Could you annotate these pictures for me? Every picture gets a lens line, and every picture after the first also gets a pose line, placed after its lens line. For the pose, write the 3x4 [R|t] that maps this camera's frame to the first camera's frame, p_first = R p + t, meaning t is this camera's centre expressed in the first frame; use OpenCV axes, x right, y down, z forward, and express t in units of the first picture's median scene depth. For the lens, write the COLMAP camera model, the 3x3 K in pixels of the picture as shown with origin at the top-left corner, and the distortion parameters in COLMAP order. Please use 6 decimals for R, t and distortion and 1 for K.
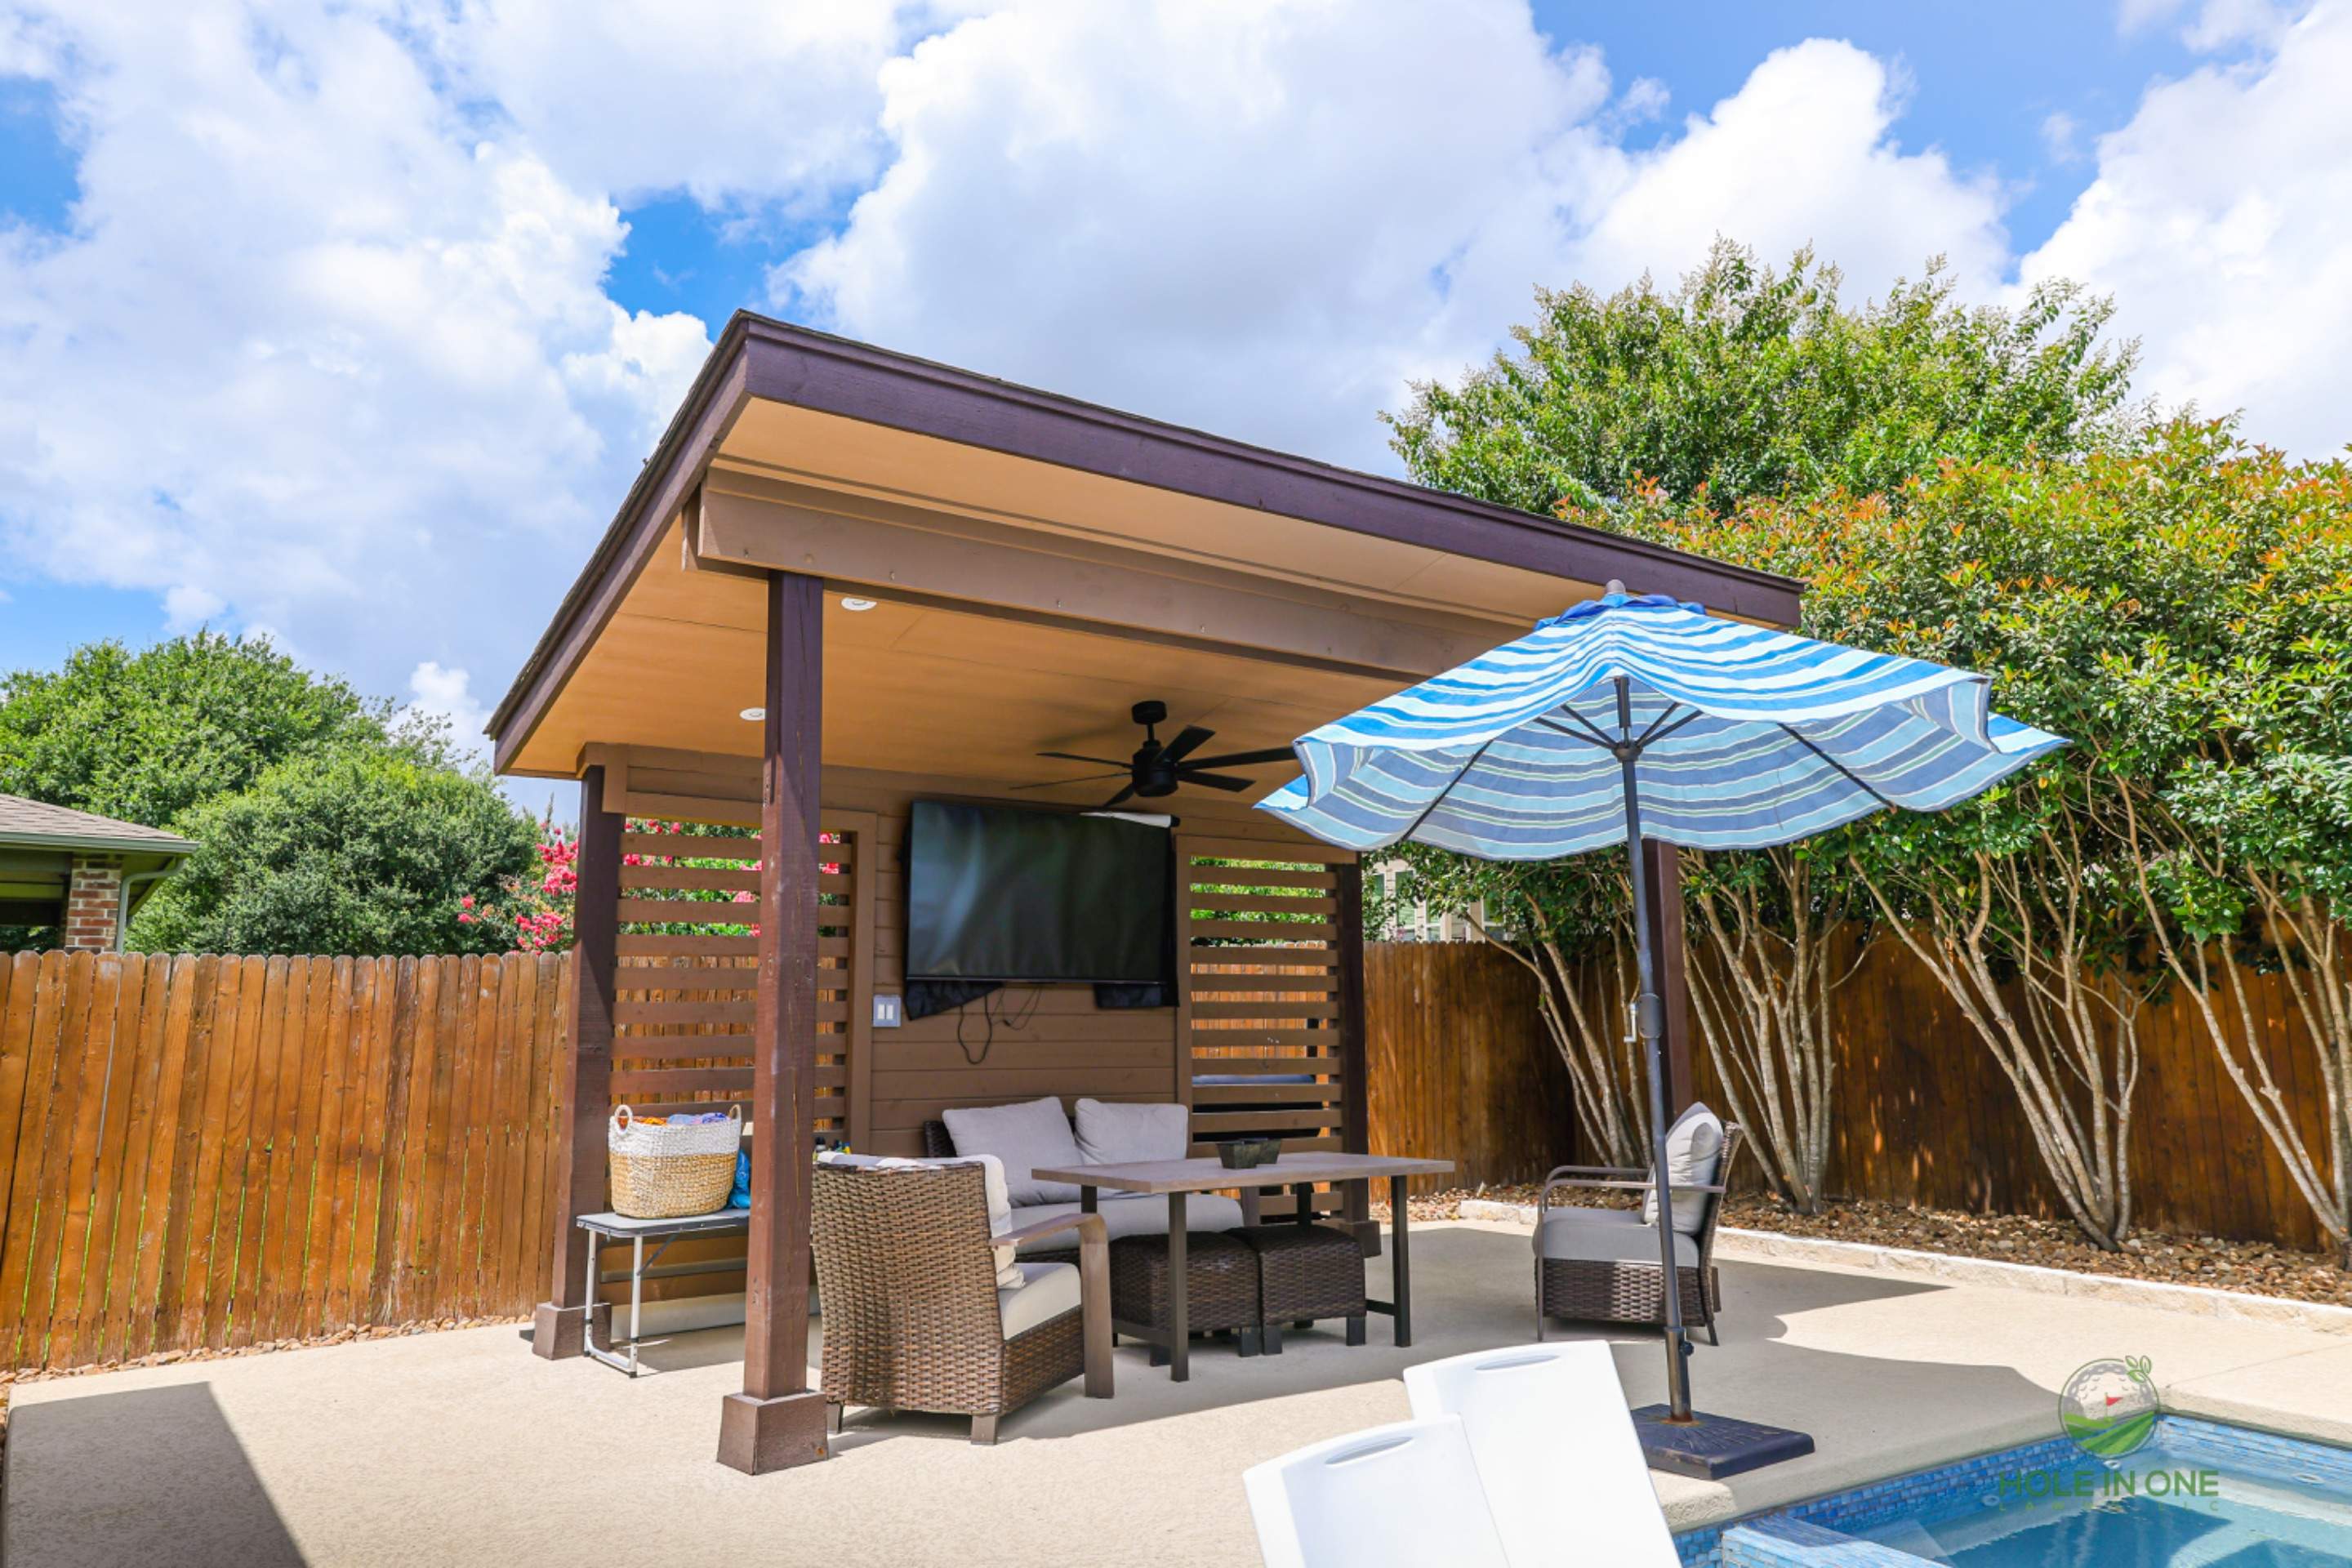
lens RADIAL K [[1626.0, 0, 1240.3], [0, 1626.0, 782.9], [0, 0, 1]] dist [0.000152, 0.021446]
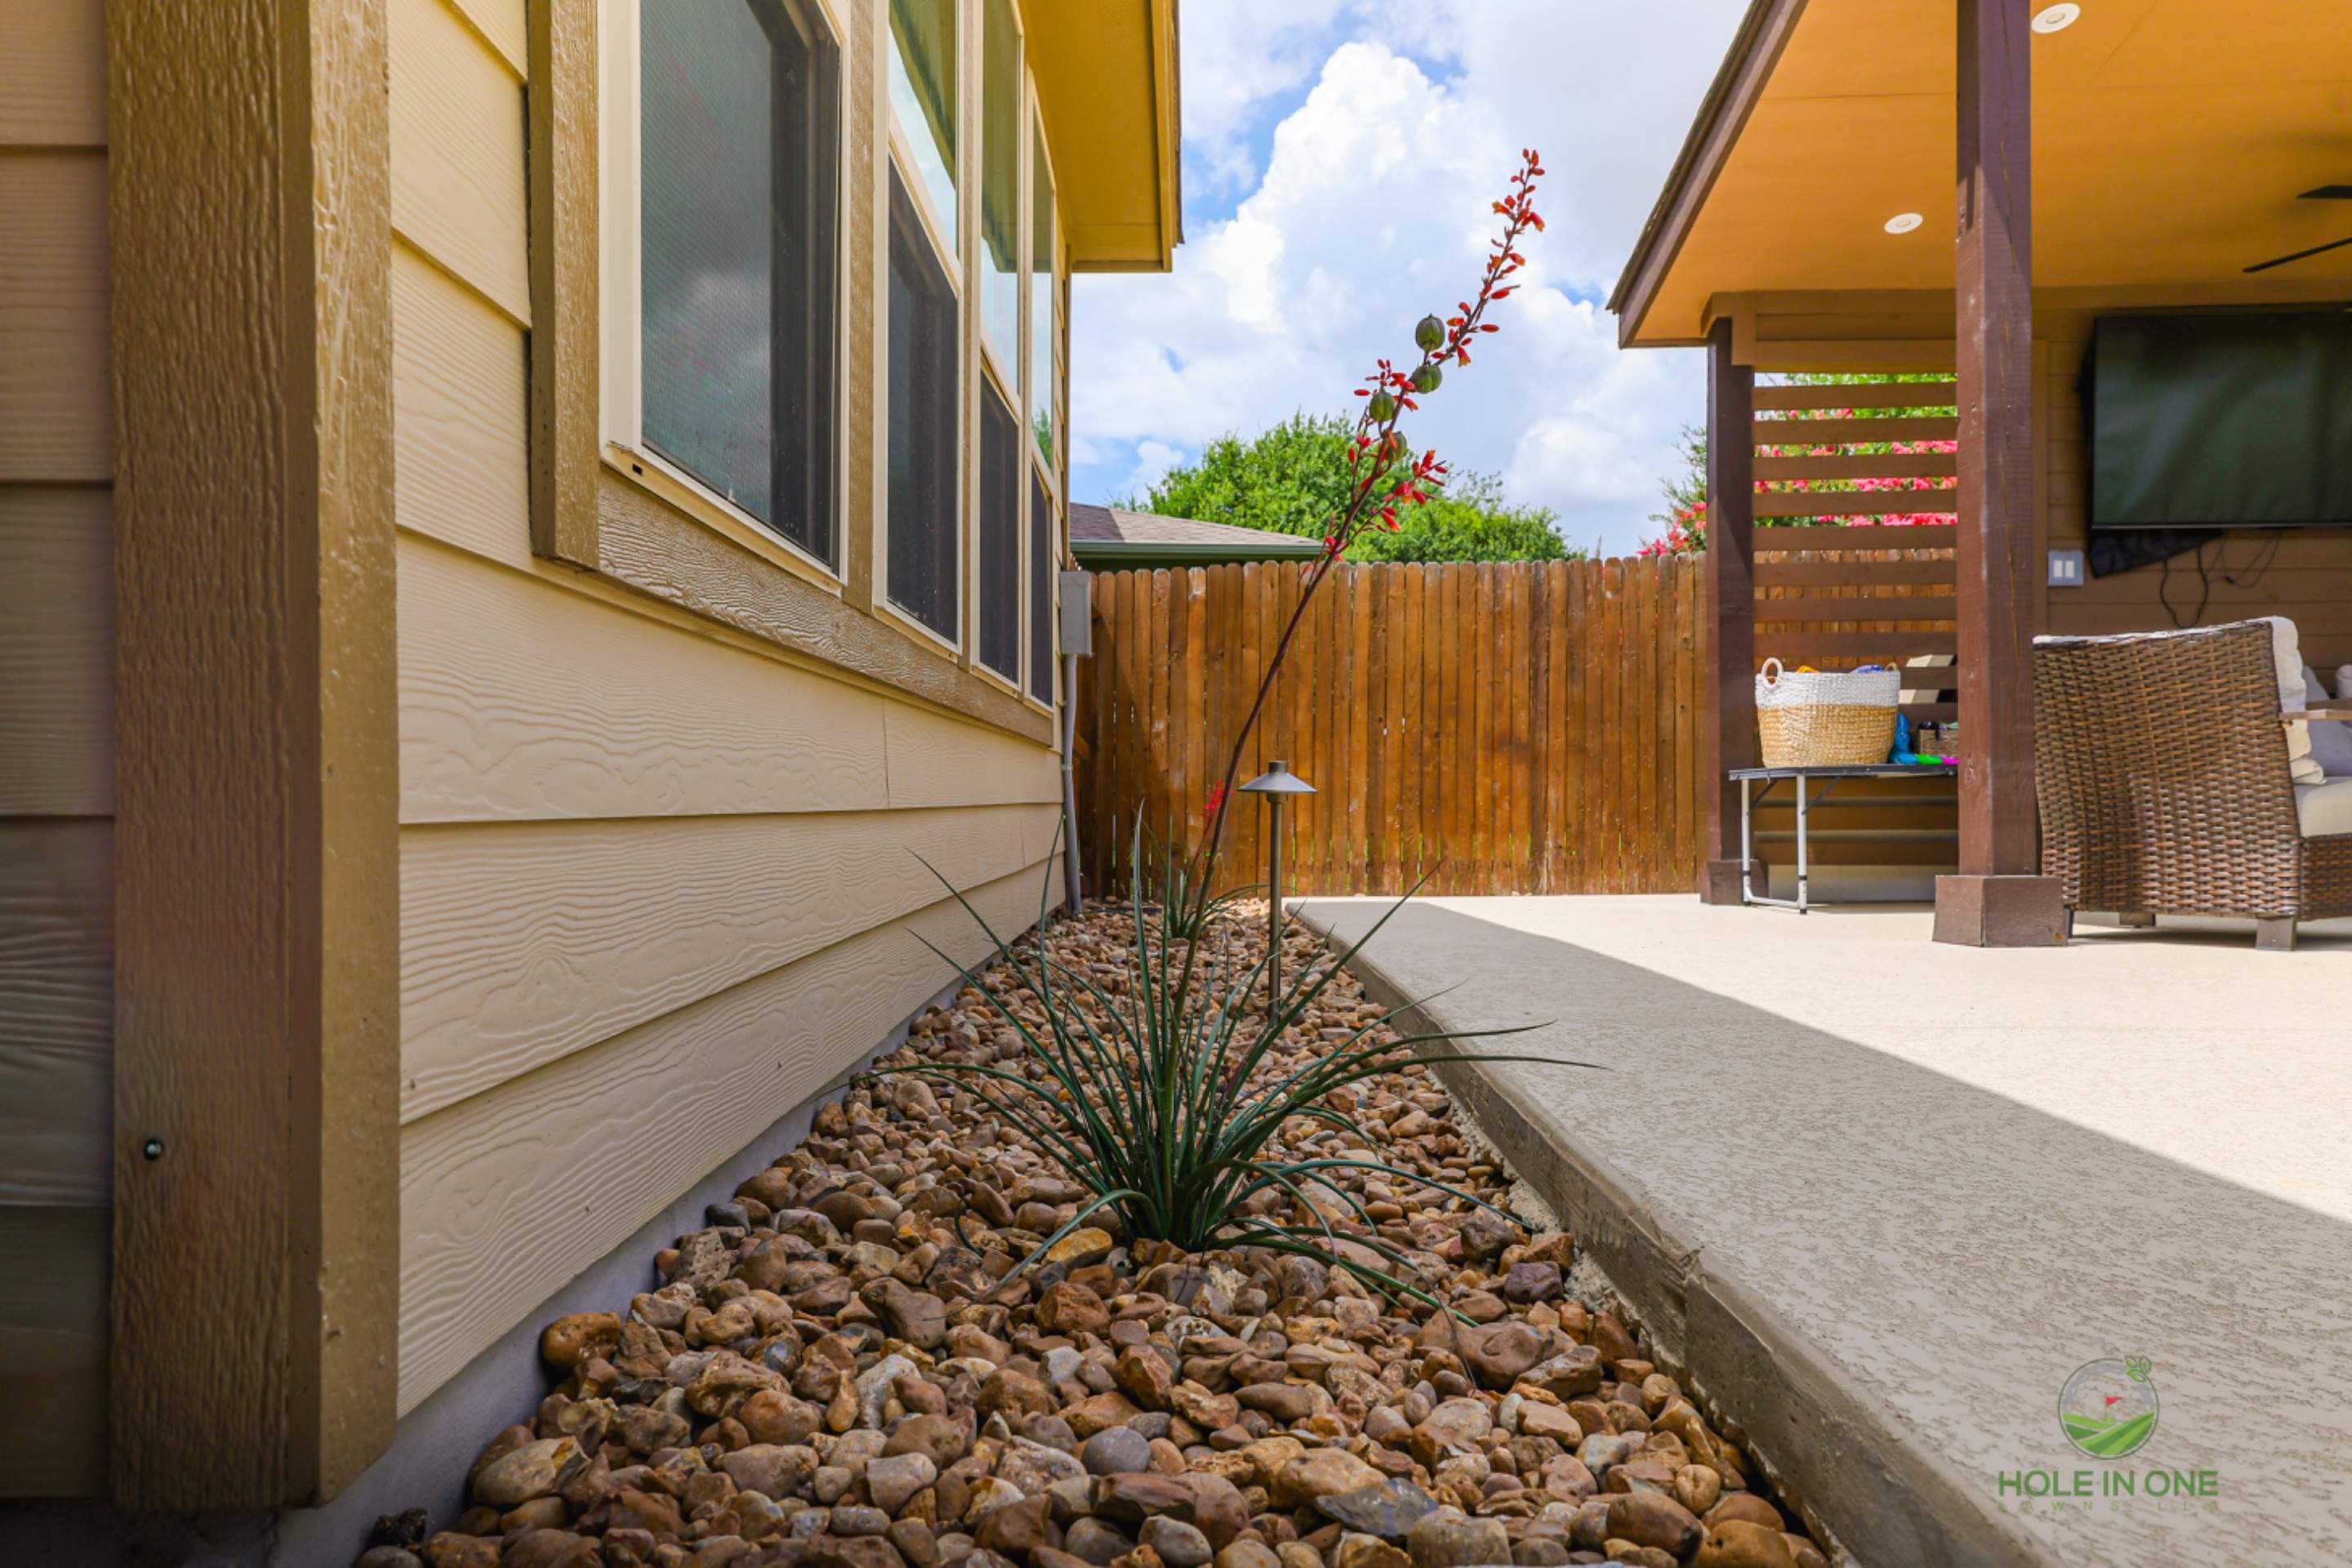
lens RADIAL K [[1671.5, 0, 1172.5], [0, 1671.5, 796.2], [0, 0, 1]] dist [0.068774, 0.002186]
pose [[0.800068, 0.003689, -0.599899, -0.052796], [0.085068, 0.989179, 0.119536, 0.112373], [0.593848, -0.146669, 0.791096, -0.019423]]
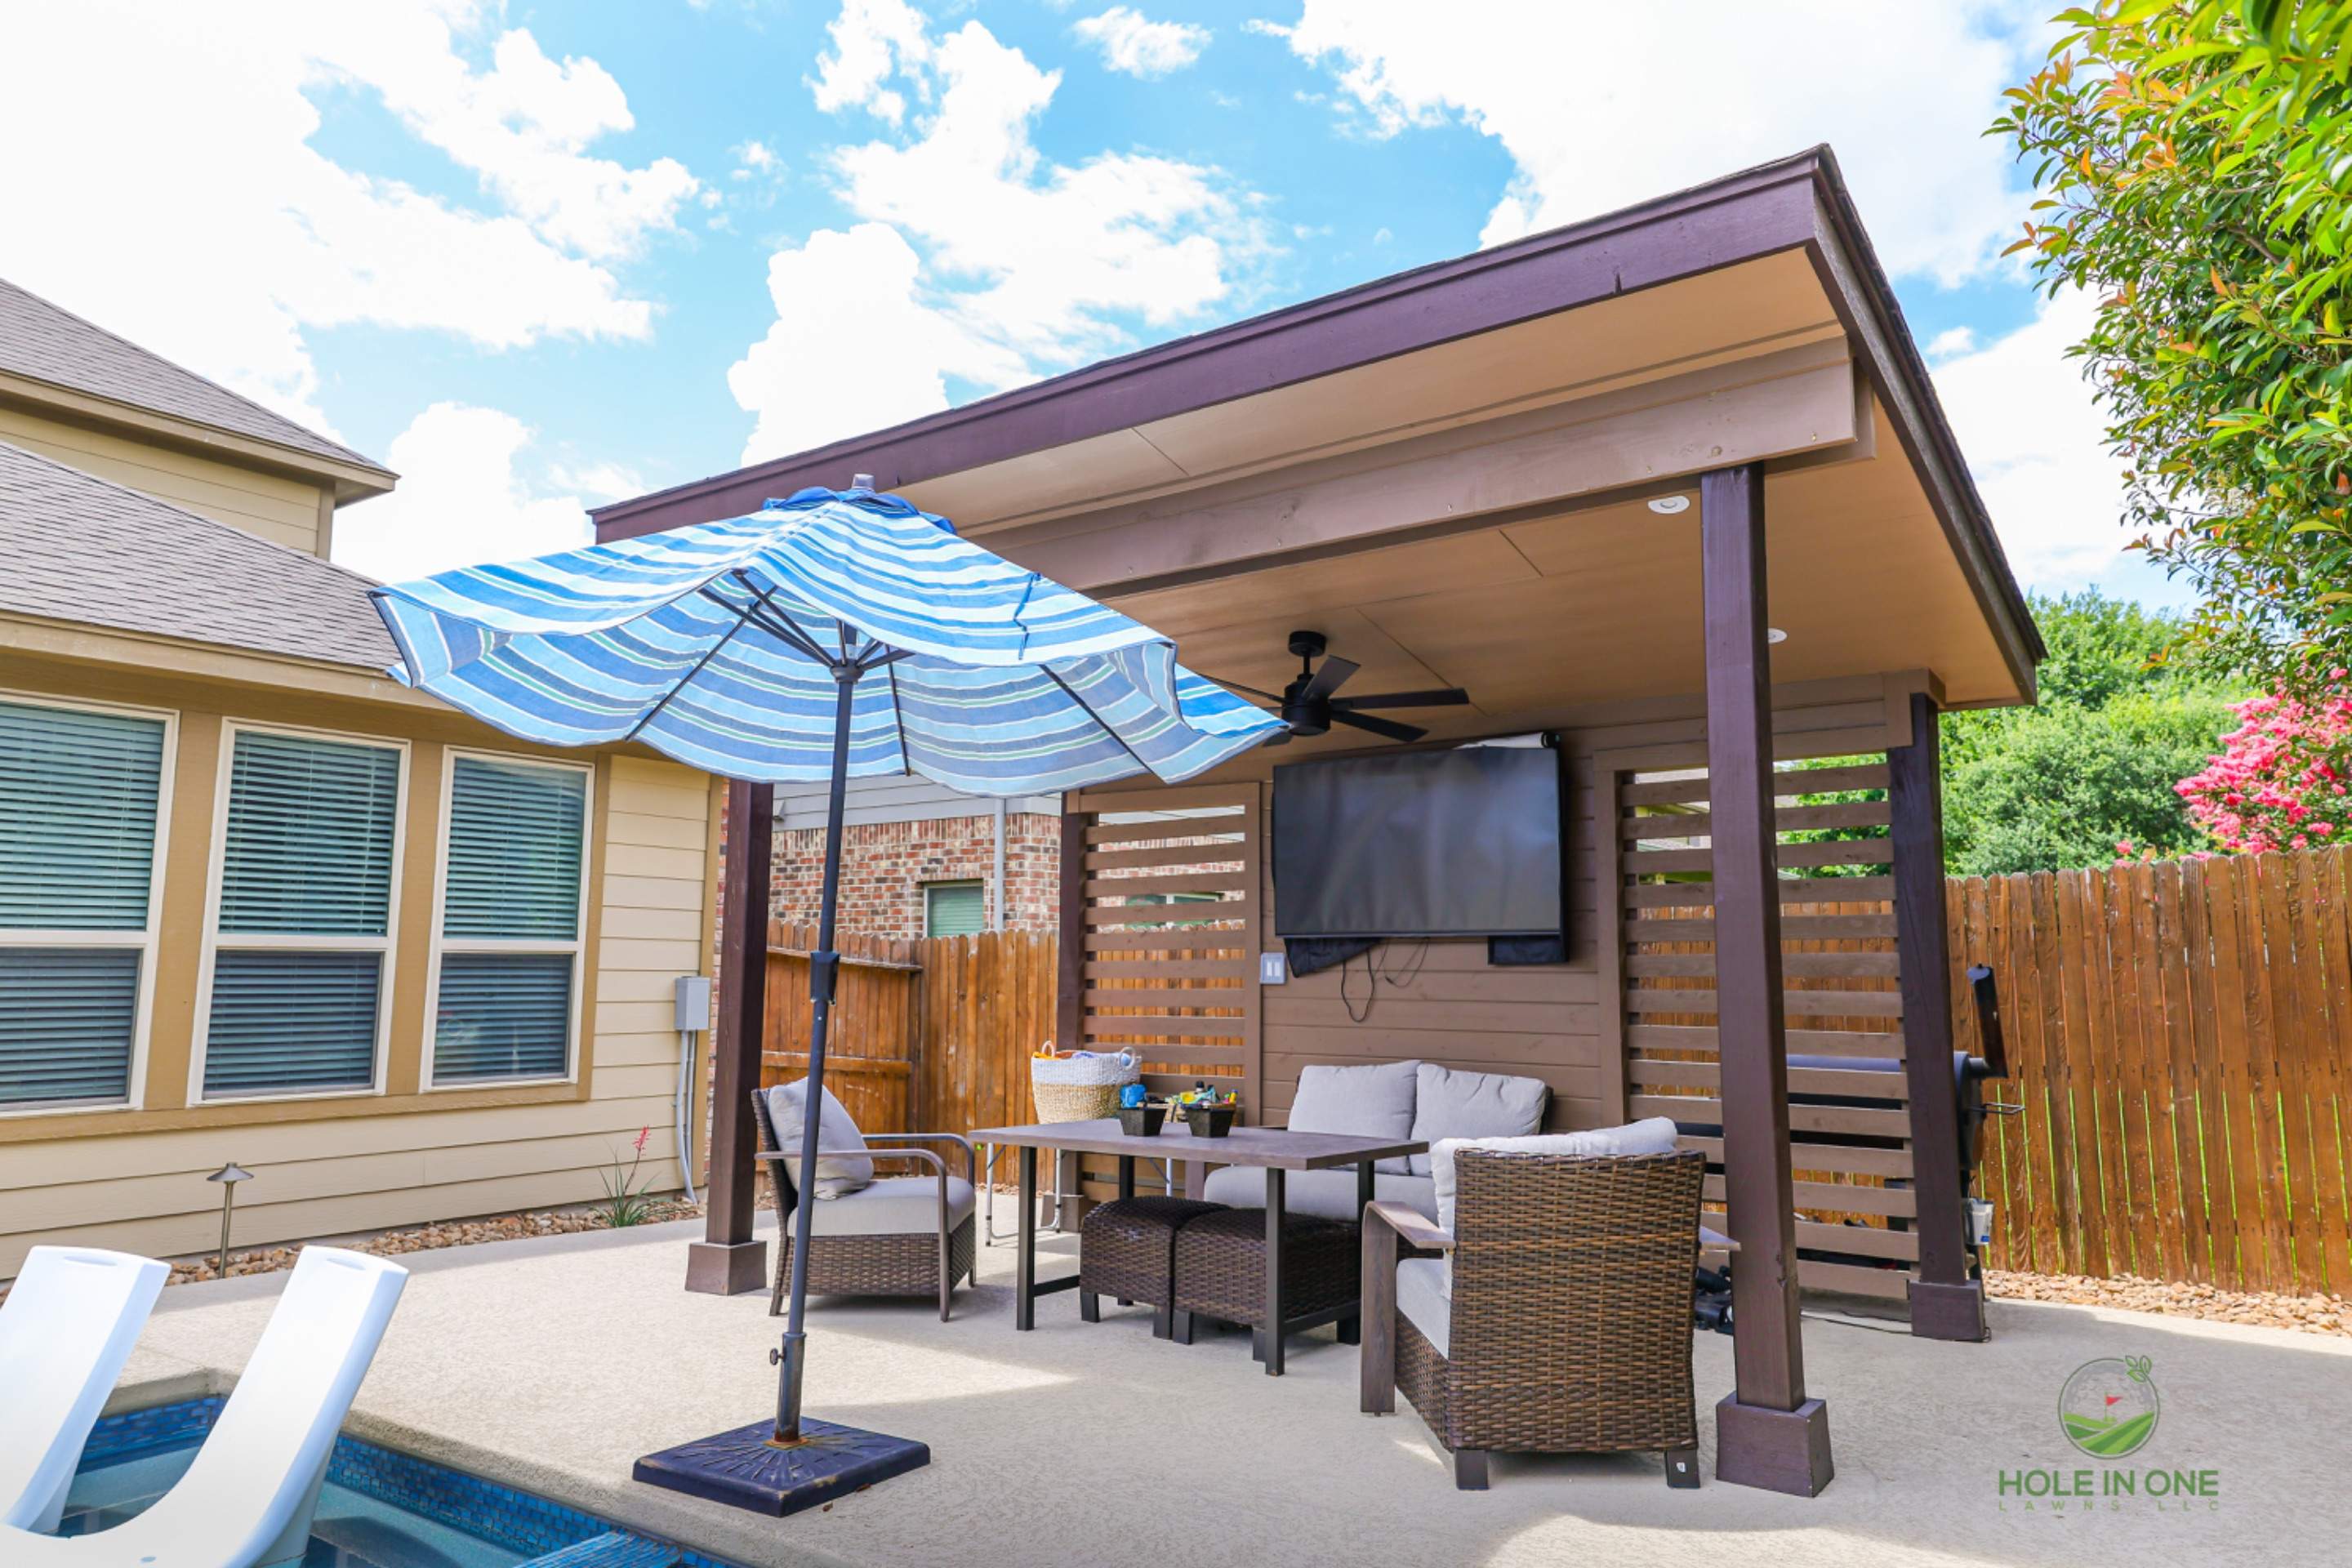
lens RADIAL K [[1568.8, 0, 1182.8], [0, 1568.8, 785.6], [0, 0, 1]] dist [0.045713, -0.003416]
pose [[0.311327, -0.107128, -0.944245, 0.738899], [0.138295, 0.988155, -0.066512, 0.083808], [0.940186, -0.109878, 0.322455, 0.635961]]
